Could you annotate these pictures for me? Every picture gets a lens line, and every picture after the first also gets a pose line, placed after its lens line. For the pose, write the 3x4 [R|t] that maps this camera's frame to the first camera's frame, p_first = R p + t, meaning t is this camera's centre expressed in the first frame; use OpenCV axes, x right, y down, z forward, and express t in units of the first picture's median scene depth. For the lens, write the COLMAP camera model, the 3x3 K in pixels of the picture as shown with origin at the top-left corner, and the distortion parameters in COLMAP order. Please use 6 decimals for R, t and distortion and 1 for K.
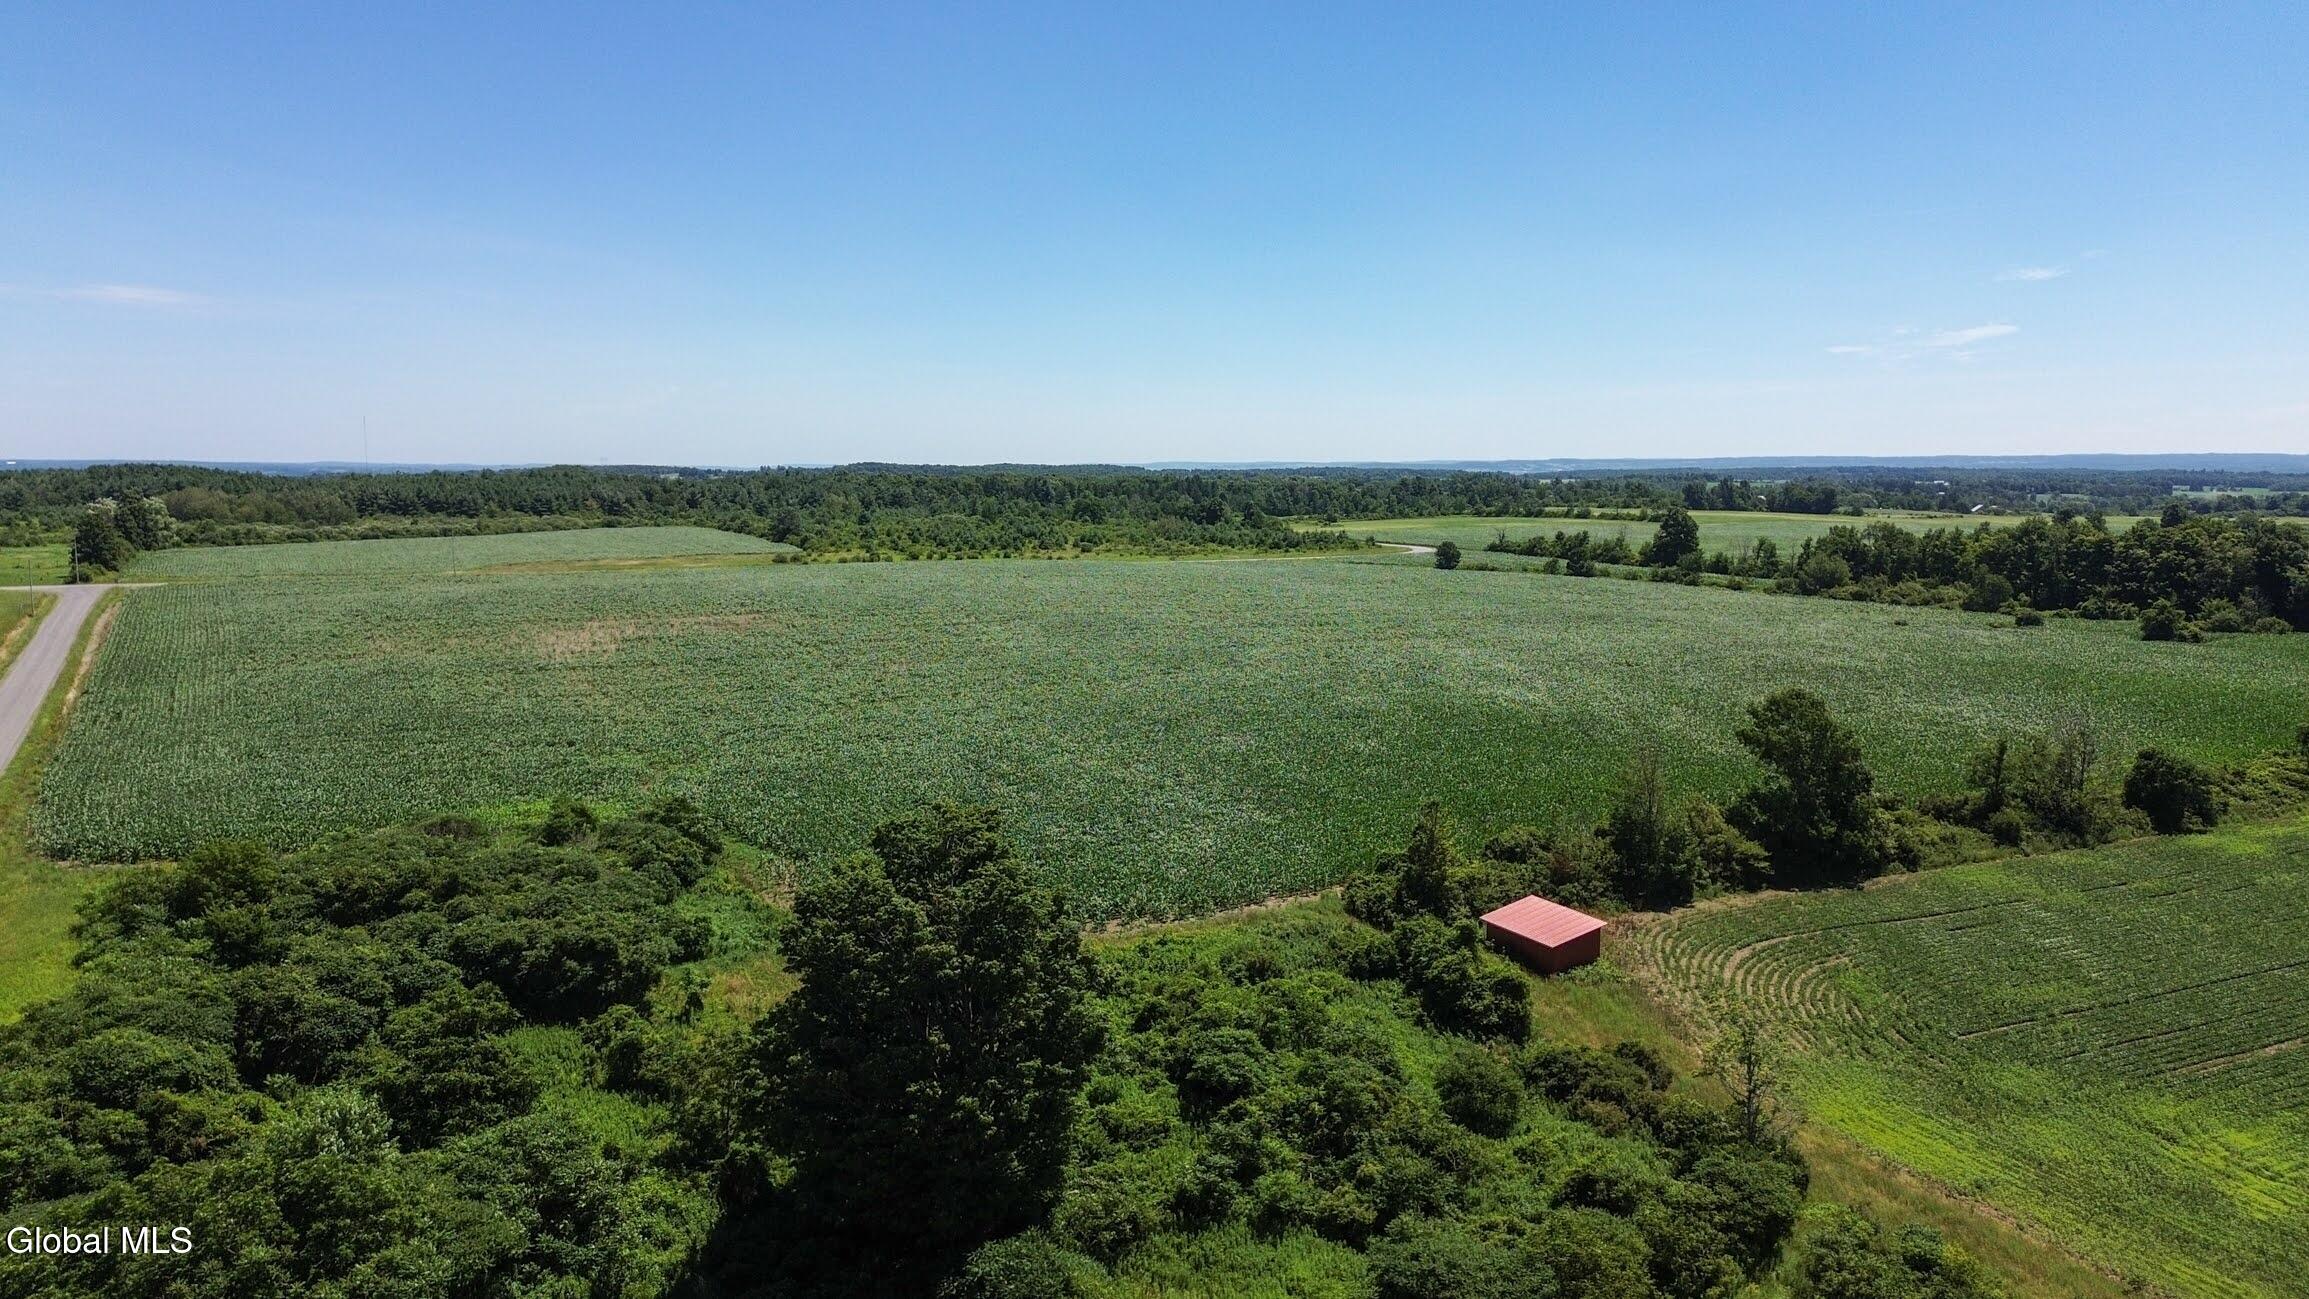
lens RADIAL K [[1619.6, 0, 1161.6], [0, 1619.6, 645.3], [0, 0, 1]] dist [0.096354, -0.108149]
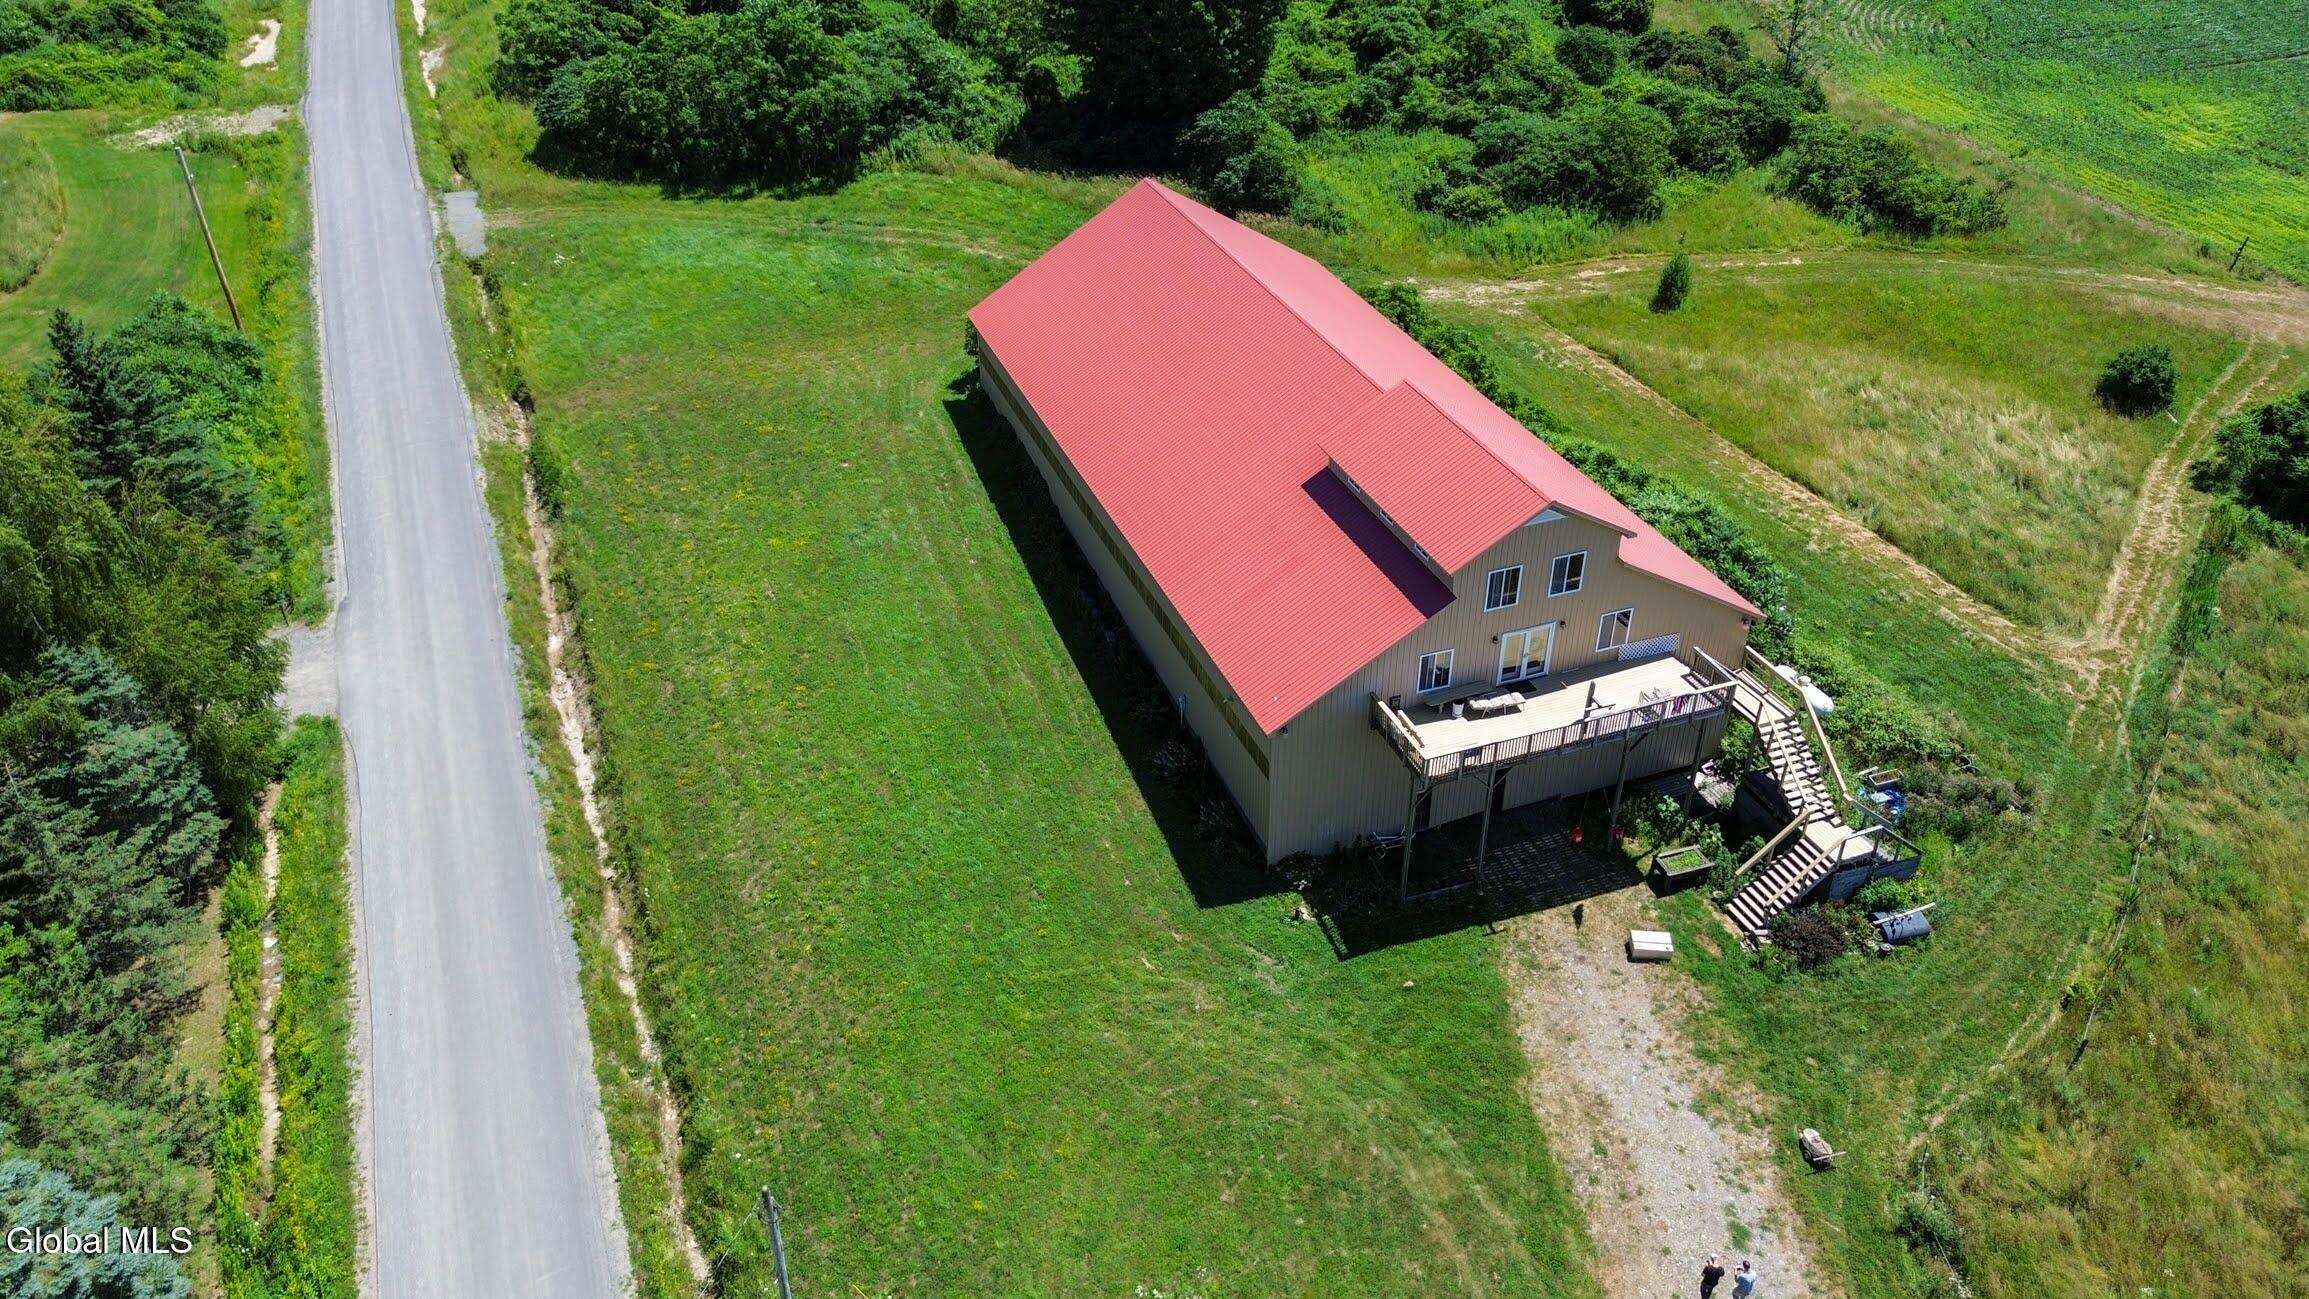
lens RADIAL K [[1611.6, 0, 1154.5], [0, 1611.6, 649.5], [0, 0, 1]] dist [0.060252, -0.046523]
pose [[0.990420, 0.070461, -0.118758, 0.044967], [-0.006451, 0.882691, 0.469910, 0.093689], [0.137937, -0.464642, 0.874689, -0.446526]]
